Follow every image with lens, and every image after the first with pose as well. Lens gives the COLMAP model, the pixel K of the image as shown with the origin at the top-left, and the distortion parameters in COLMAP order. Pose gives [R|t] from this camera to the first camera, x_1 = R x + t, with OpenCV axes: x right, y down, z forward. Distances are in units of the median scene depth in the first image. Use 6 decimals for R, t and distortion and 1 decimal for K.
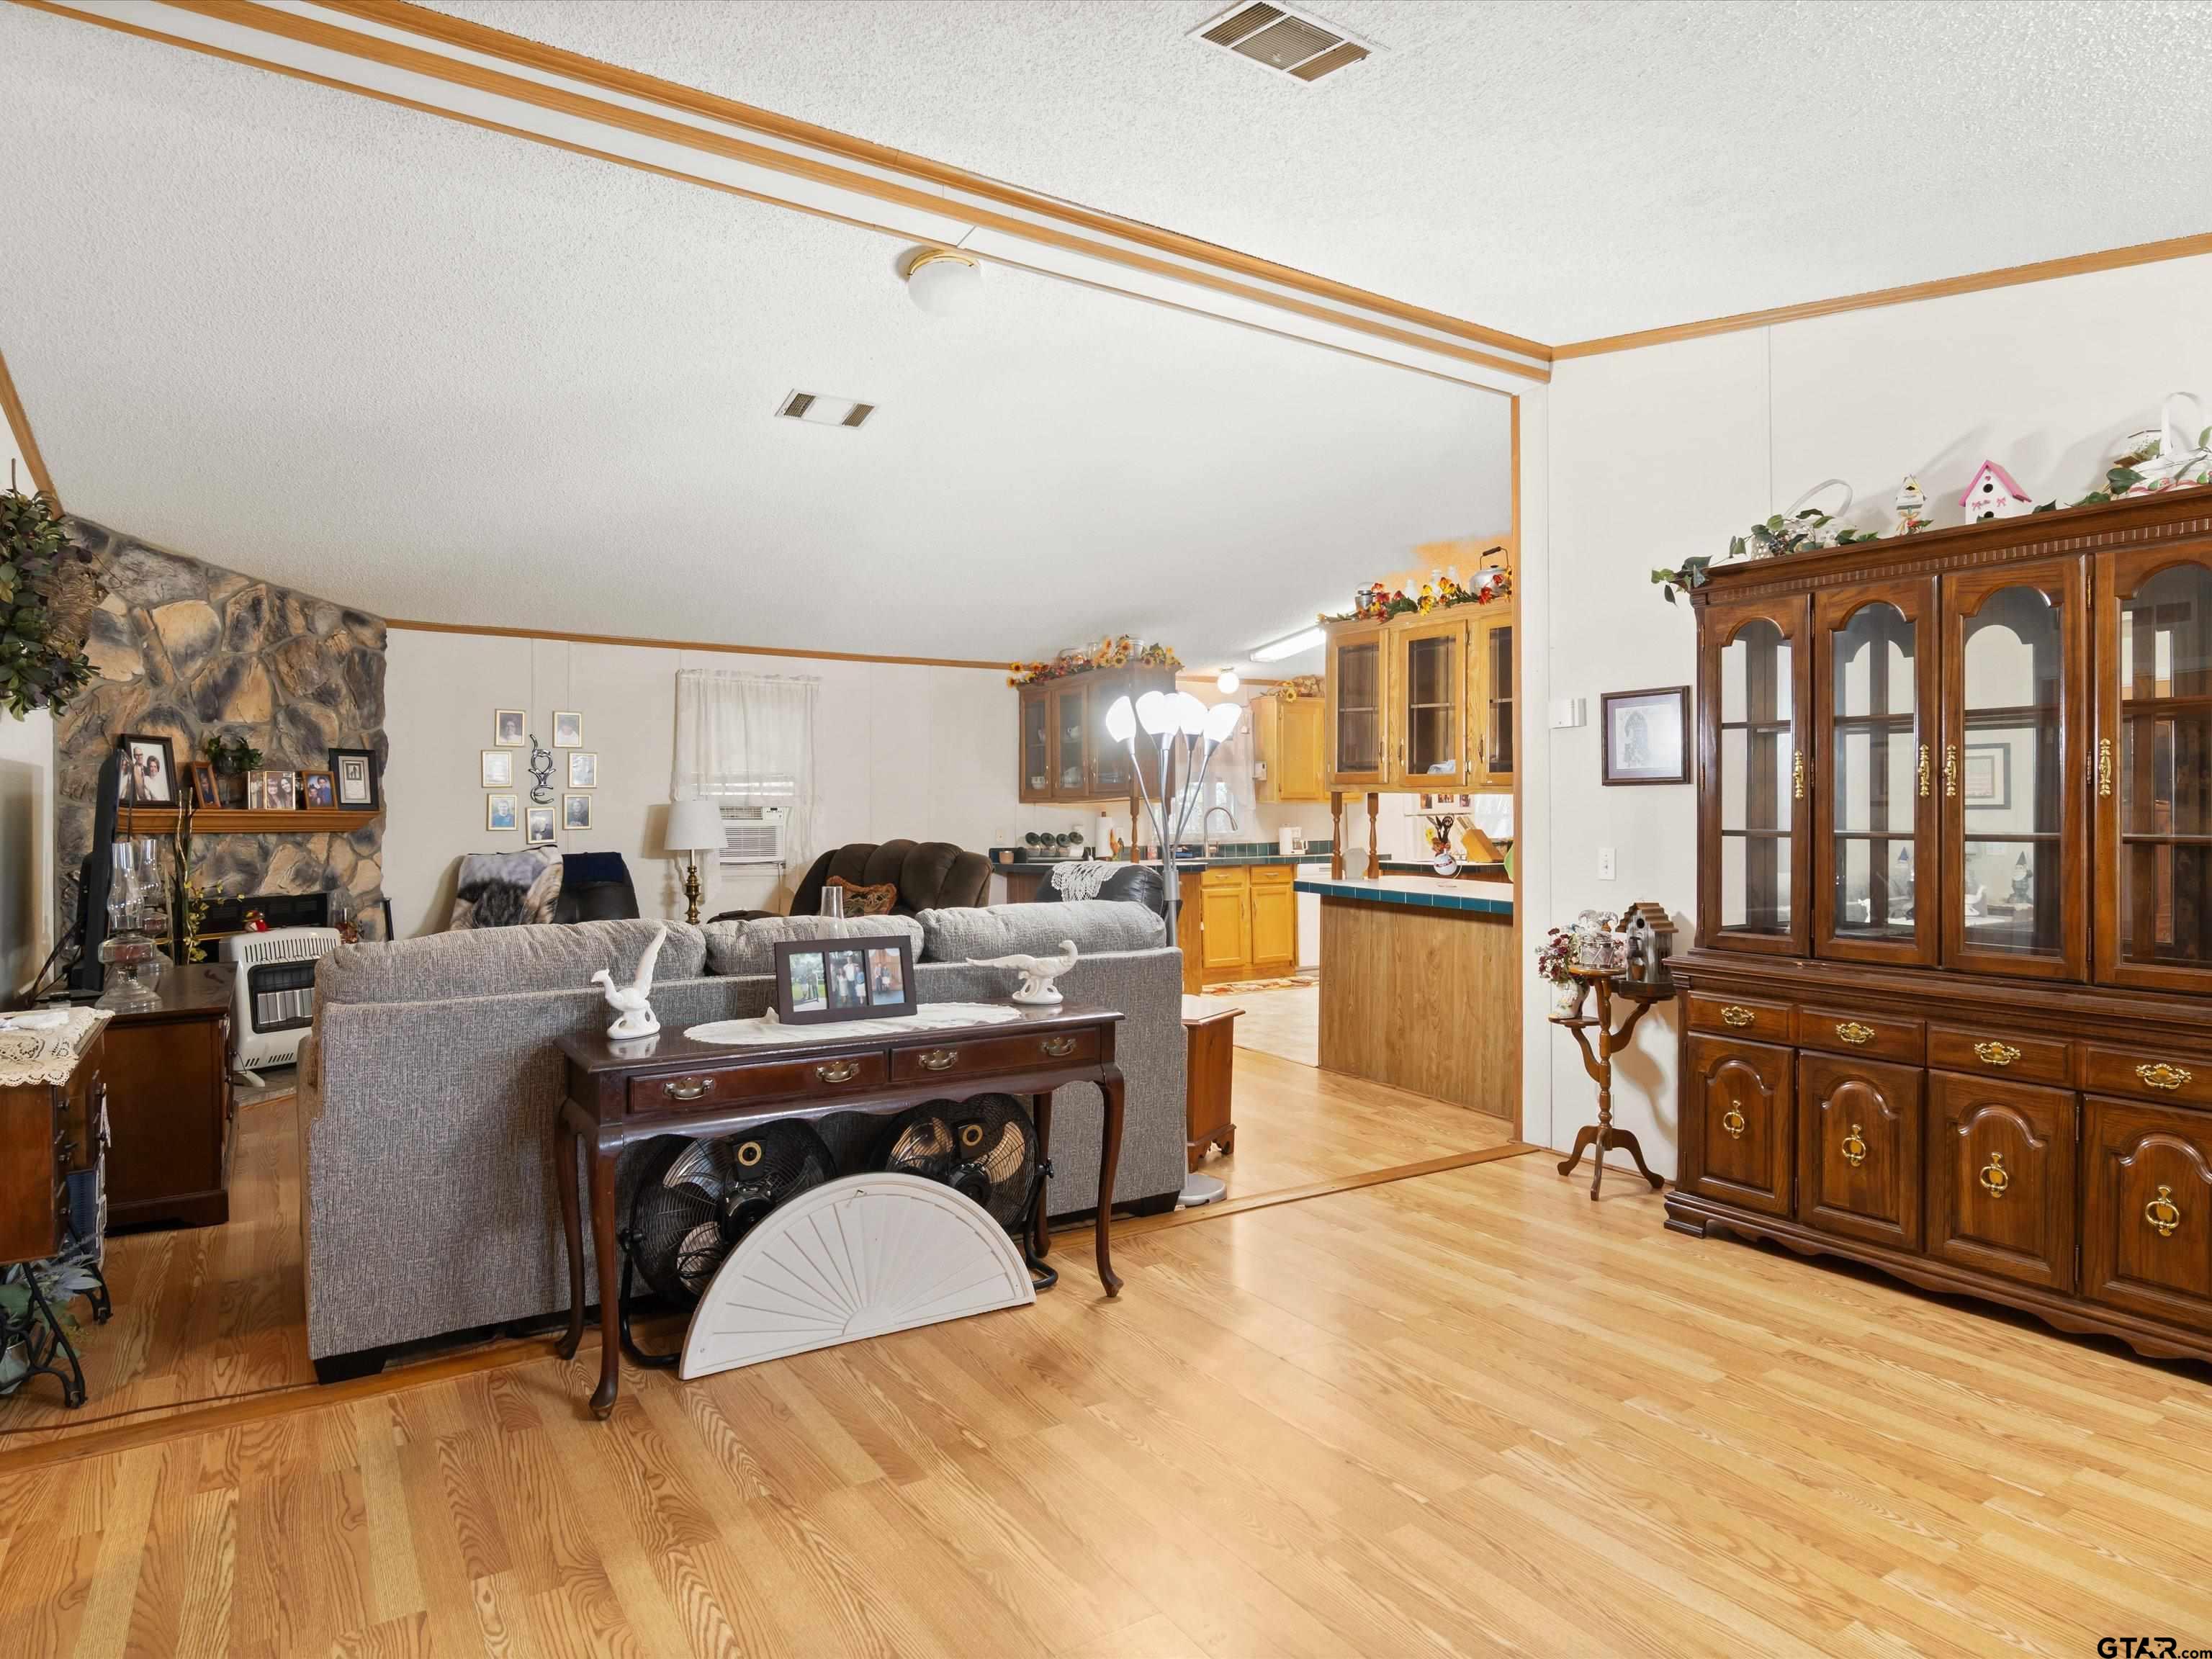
lens RADIAL K [[1276.2, 0, 1101.7], [0, 1276.2, 797.7], [0, 0, 1]] dist [-0.005198, -0.000198]
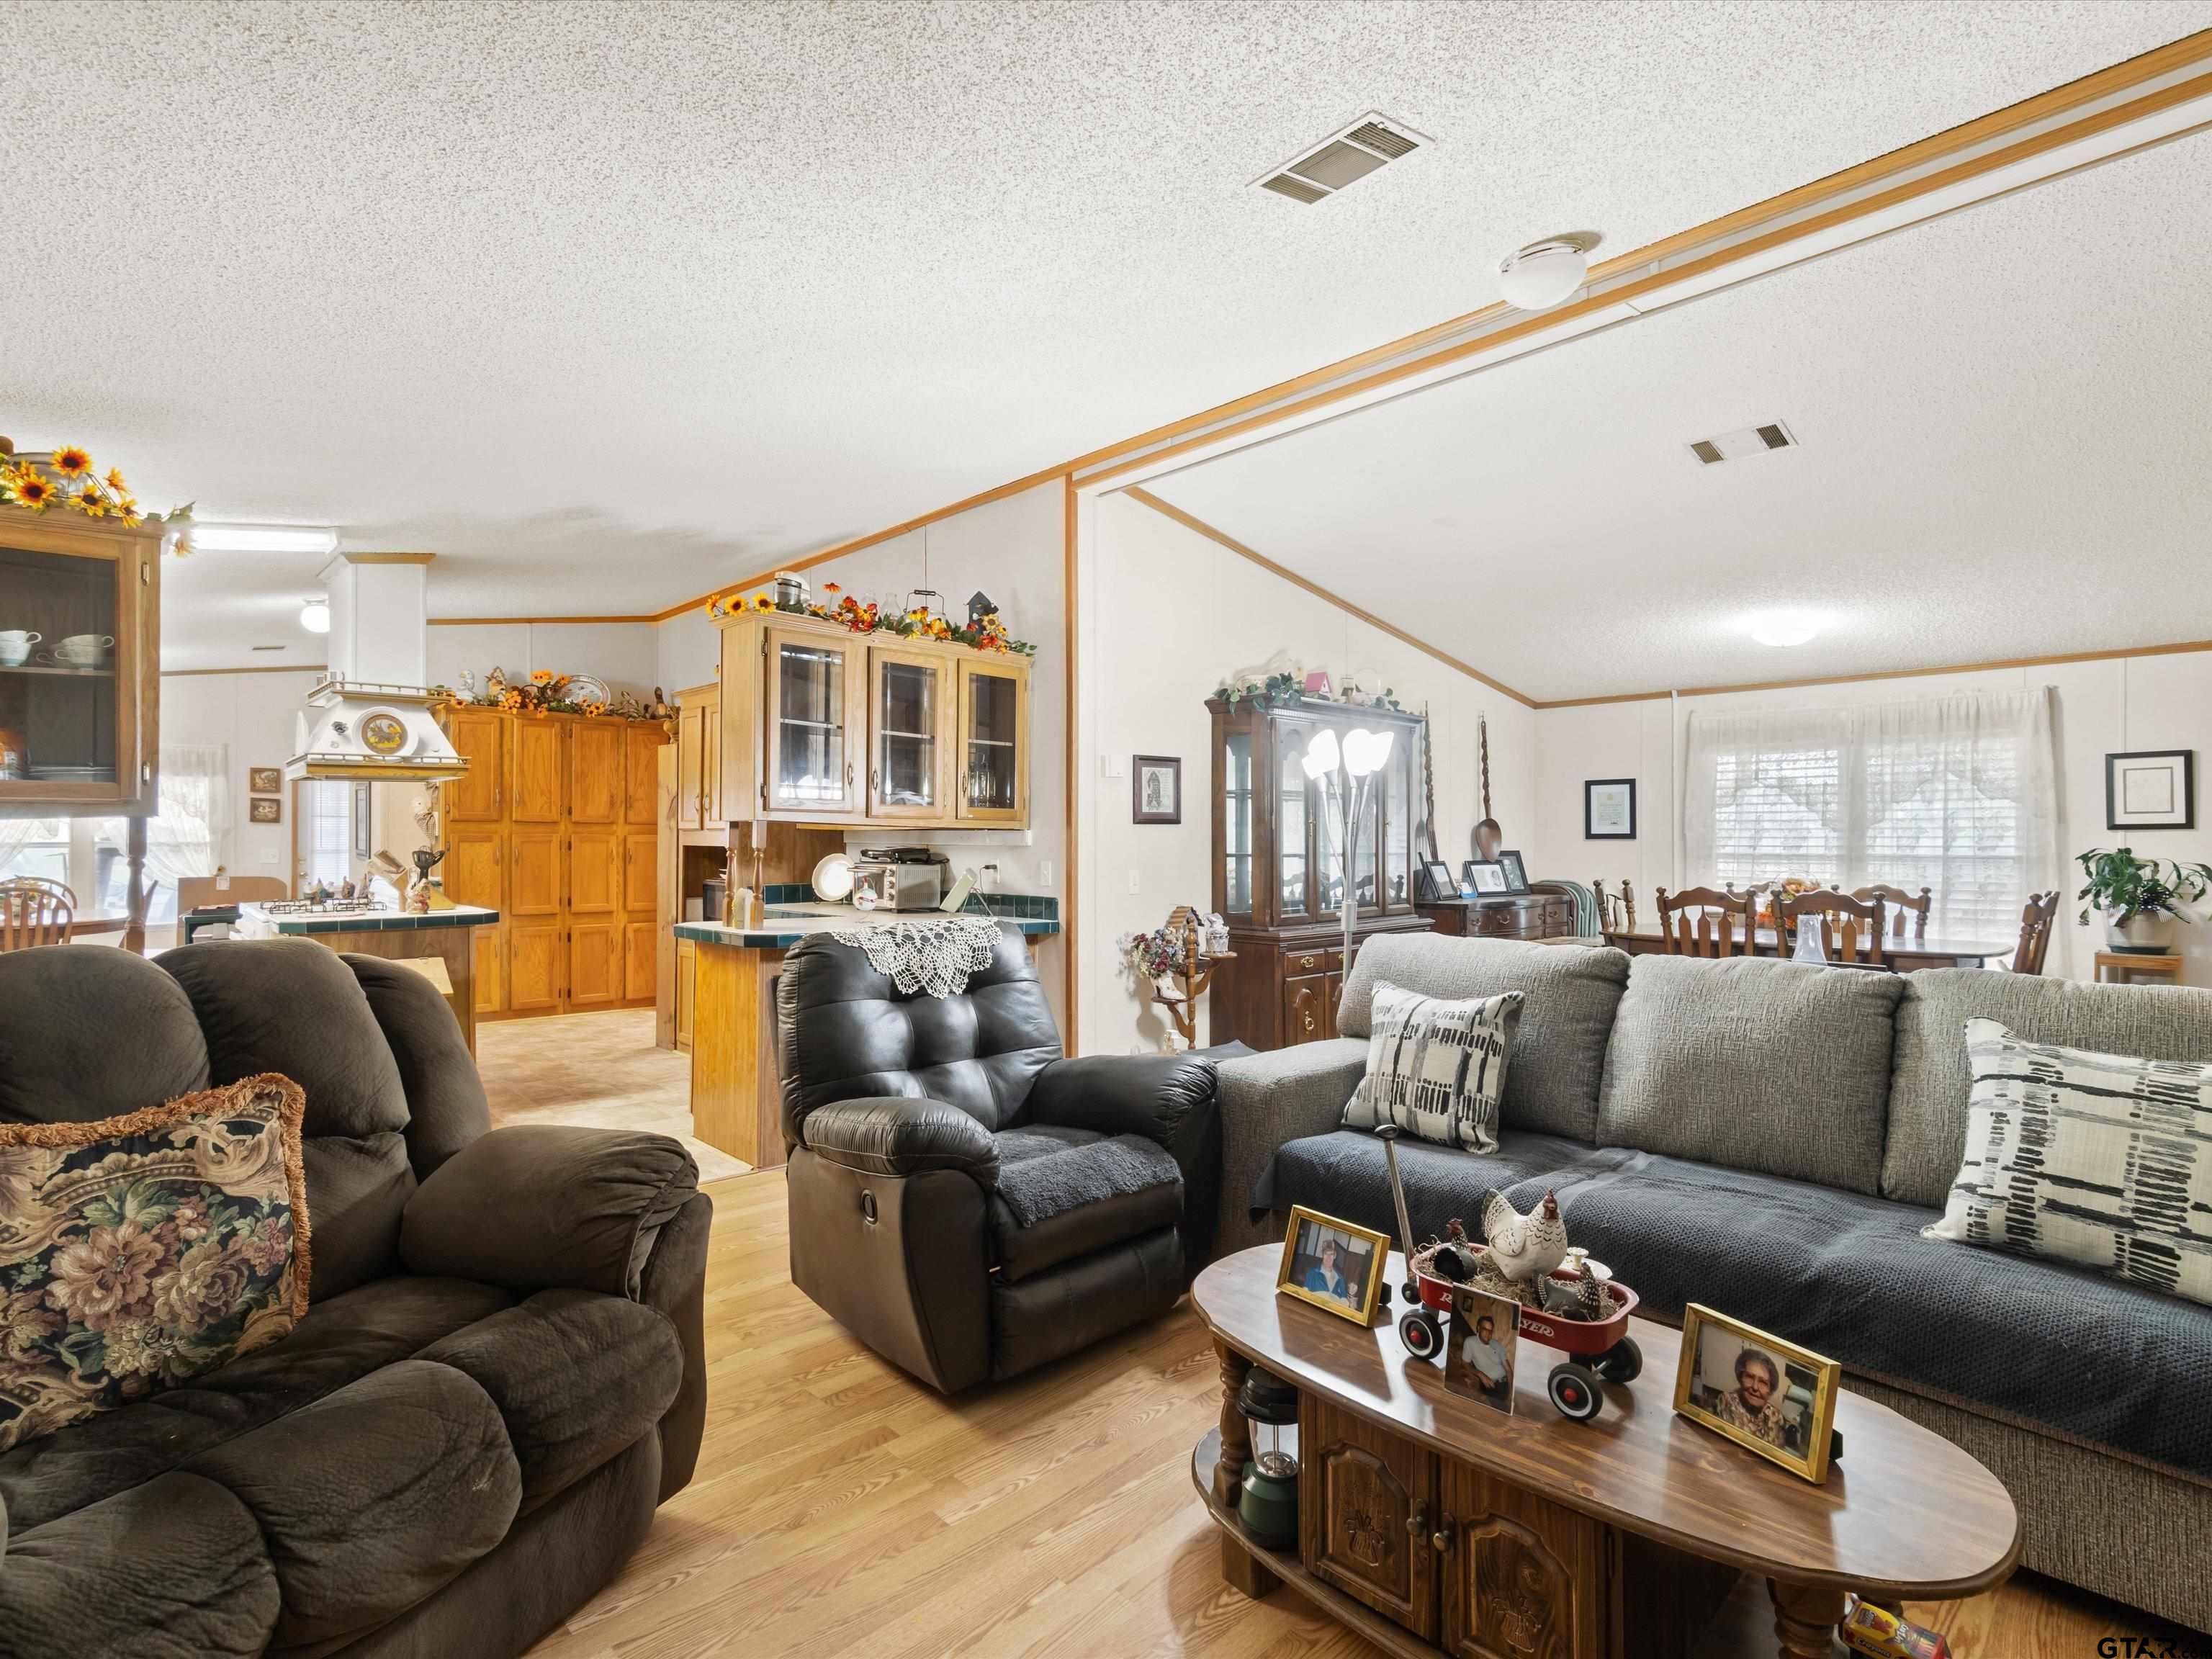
lens RADIAL K [[1071.9, 0, 1100.8], [0, 1071.9, 833.9], [0, 0, 1]] dist [-0.010764, 0.002104]
pose [[-0.190401, 0.003292, 0.981701, -0.840310], [-0.010695, 0.999928, -0.005427, 0.008413], [-0.981648, -0.011533, -0.190352, 1.481701]]
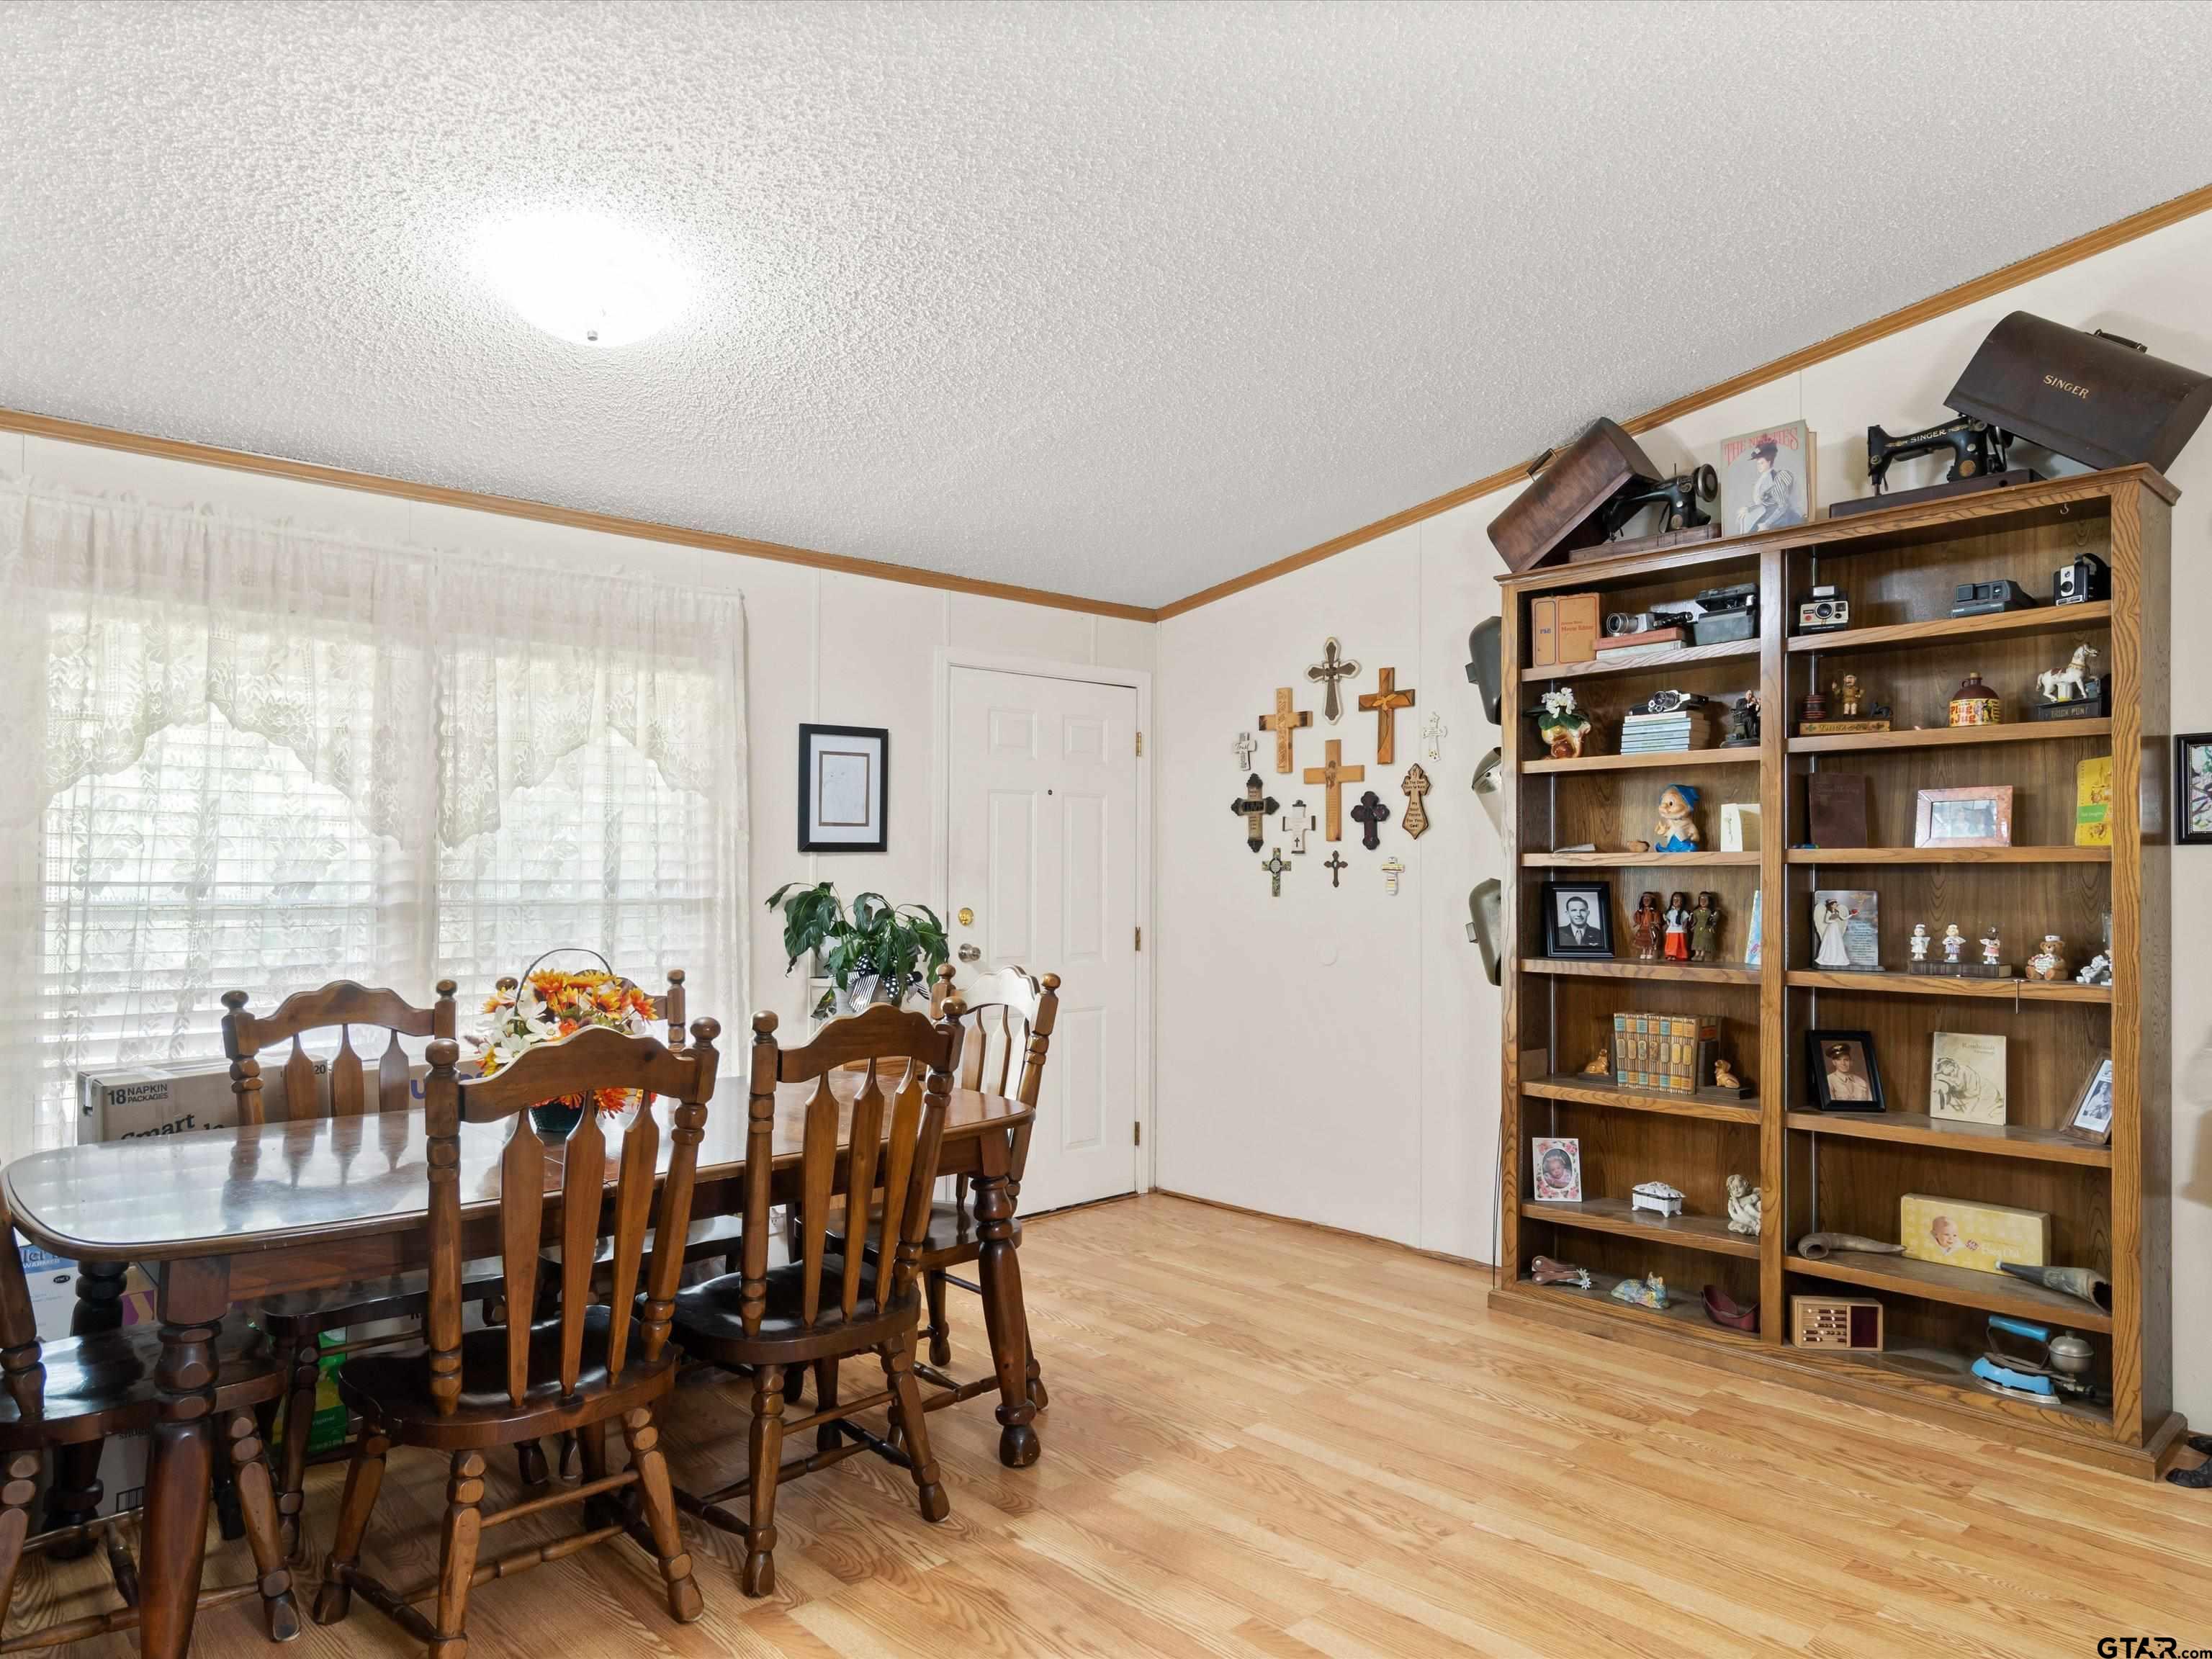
lens RADIAL K [[1421.1, 0, 1091.5], [0, 1421.1, 850.0], [0, 0, 1]] dist [-0.011060, 0.007024]
pose [[-0.984897, -0.006505, -0.173021, 0.234645], [-0.002427, 0.999715, -0.023769, 0.006191], [0.173127, -0.022990, -0.984631, 1.048161]]
